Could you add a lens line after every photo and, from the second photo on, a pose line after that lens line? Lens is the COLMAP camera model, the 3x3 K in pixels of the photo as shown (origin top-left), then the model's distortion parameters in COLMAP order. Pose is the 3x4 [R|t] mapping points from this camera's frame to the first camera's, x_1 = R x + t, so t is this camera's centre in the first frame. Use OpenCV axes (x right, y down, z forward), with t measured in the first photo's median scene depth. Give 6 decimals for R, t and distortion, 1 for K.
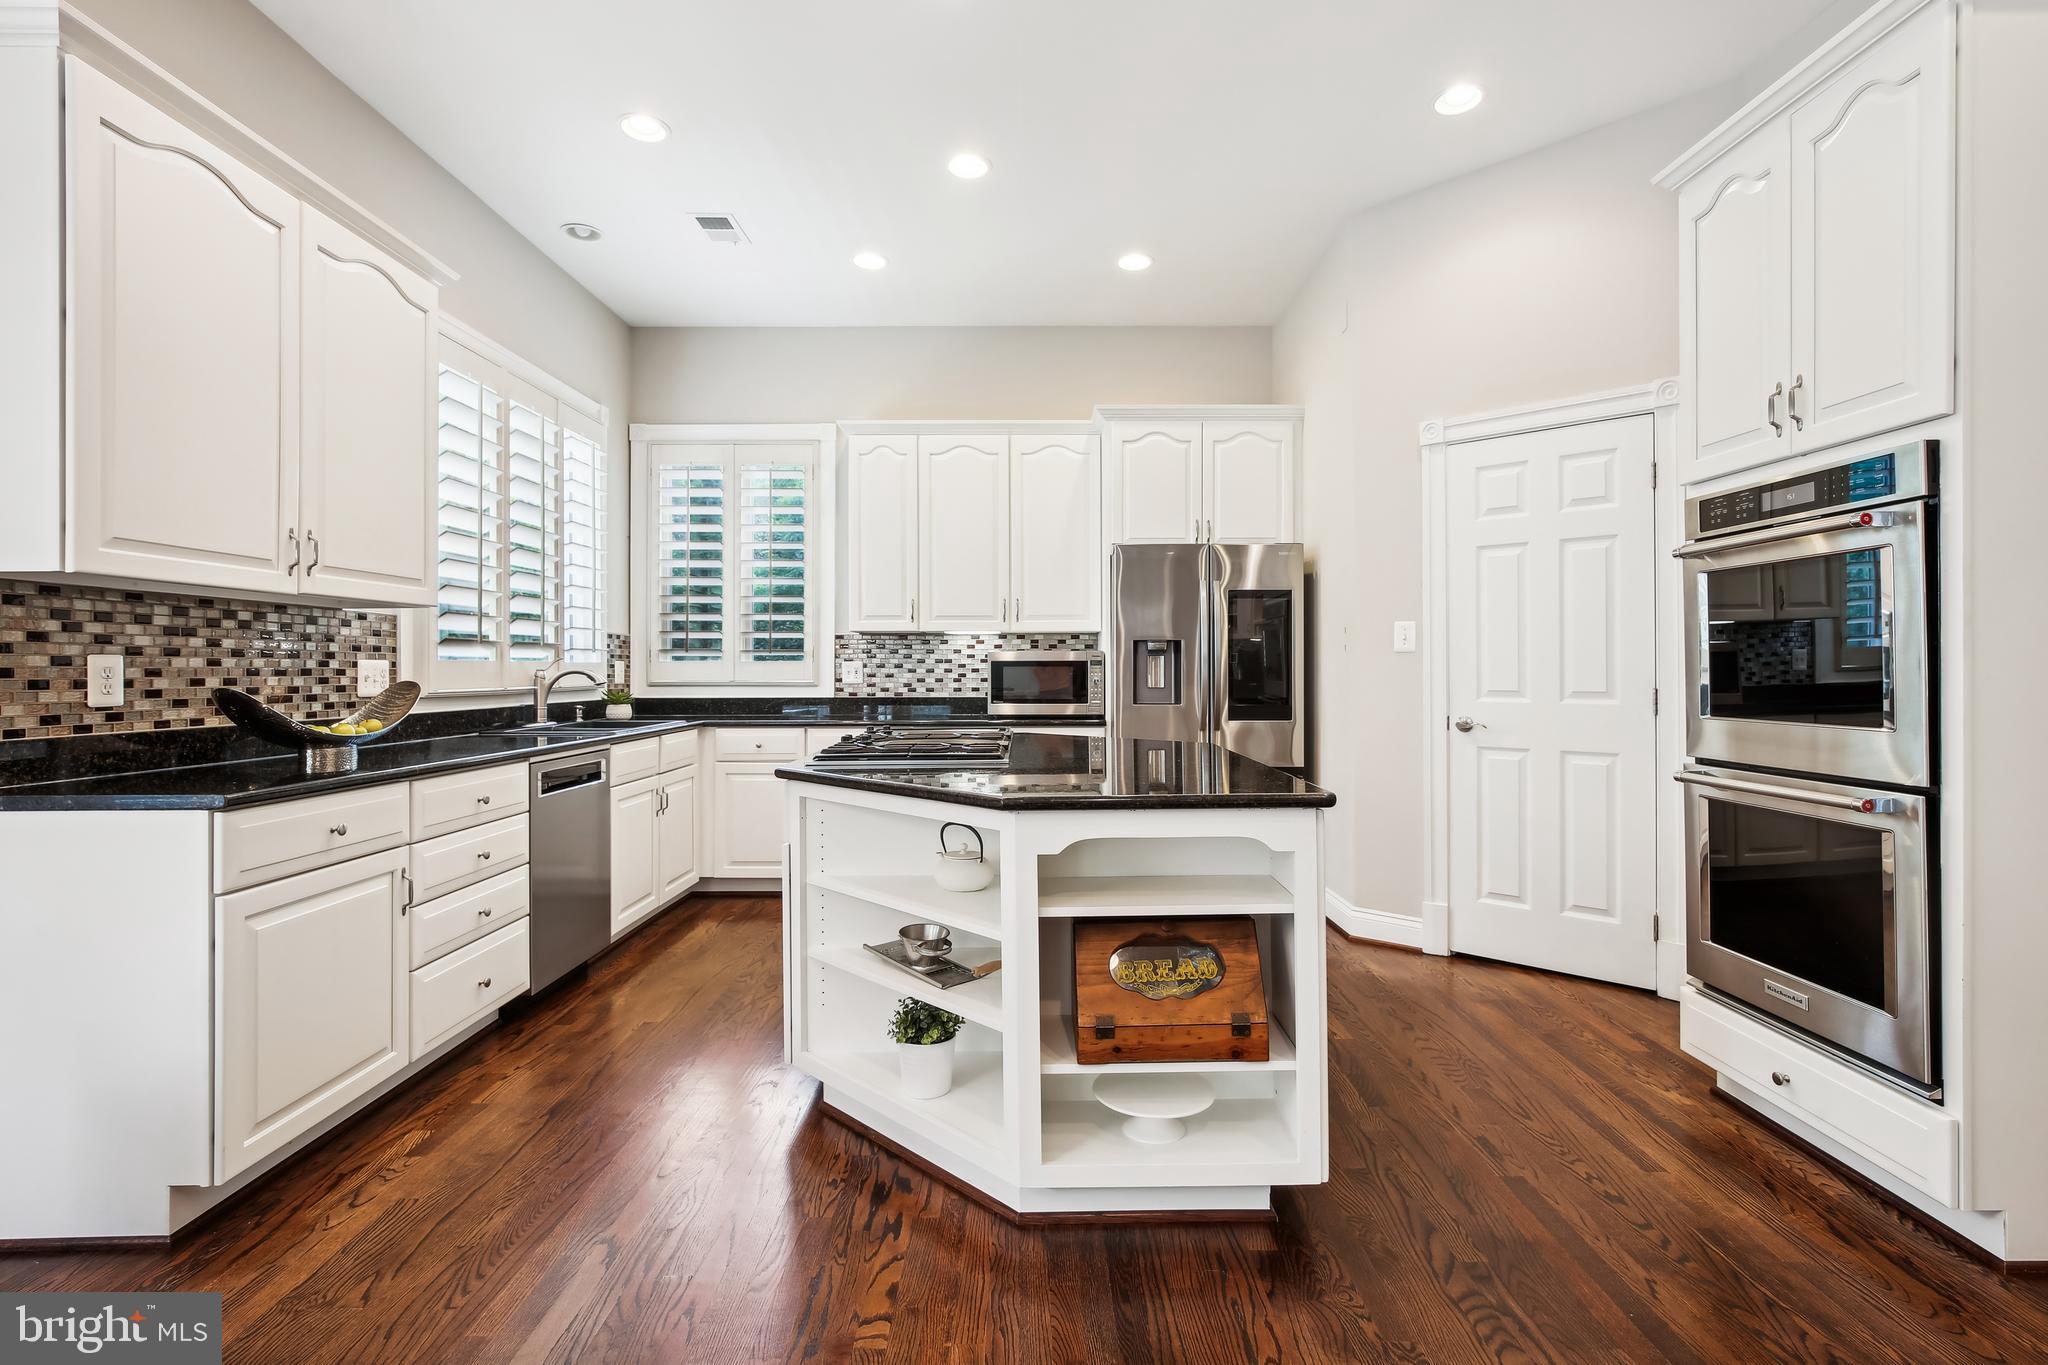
lens RADIAL K [[950.6, 0, 1029.0], [0, 950.6, 662.7], [0, 0, 1]] dist [-0.016845, 0.004163]
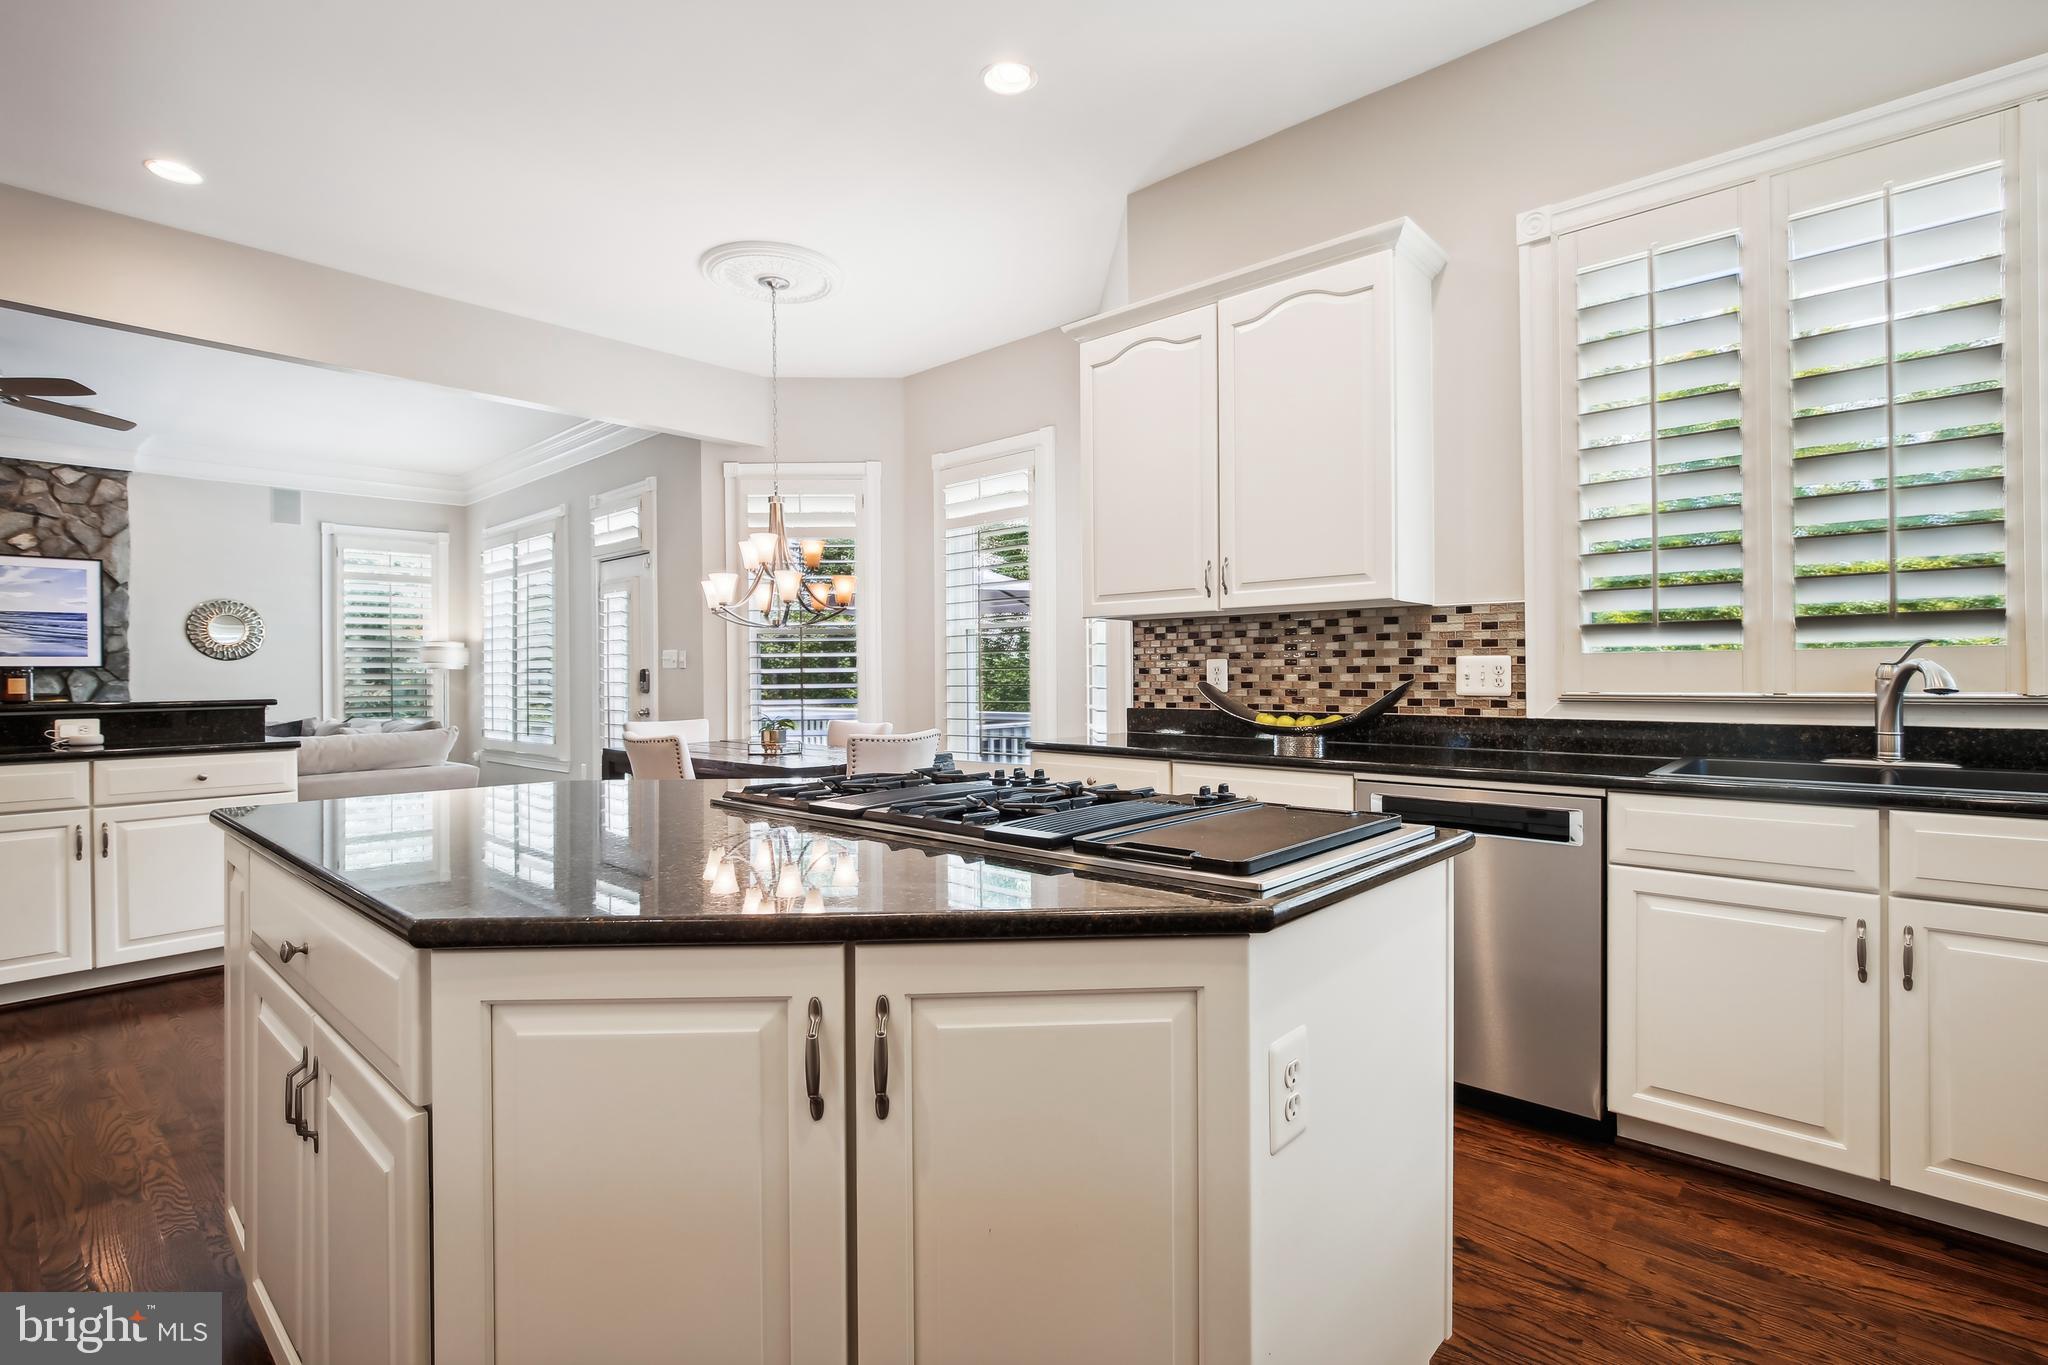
lens RADIAL K [[950.6, 0, 1050.2], [0, 950.6, 676.9], [0, 0, 1]] dist [-0.016845, 0.004163]
pose [[-0.661337, 0.012882, -0.749978, 0.312331], [0.015381, 0.999875, 0.003611, 0.009323], [0.749931, -0.009148, -0.661453, 1.497673]]
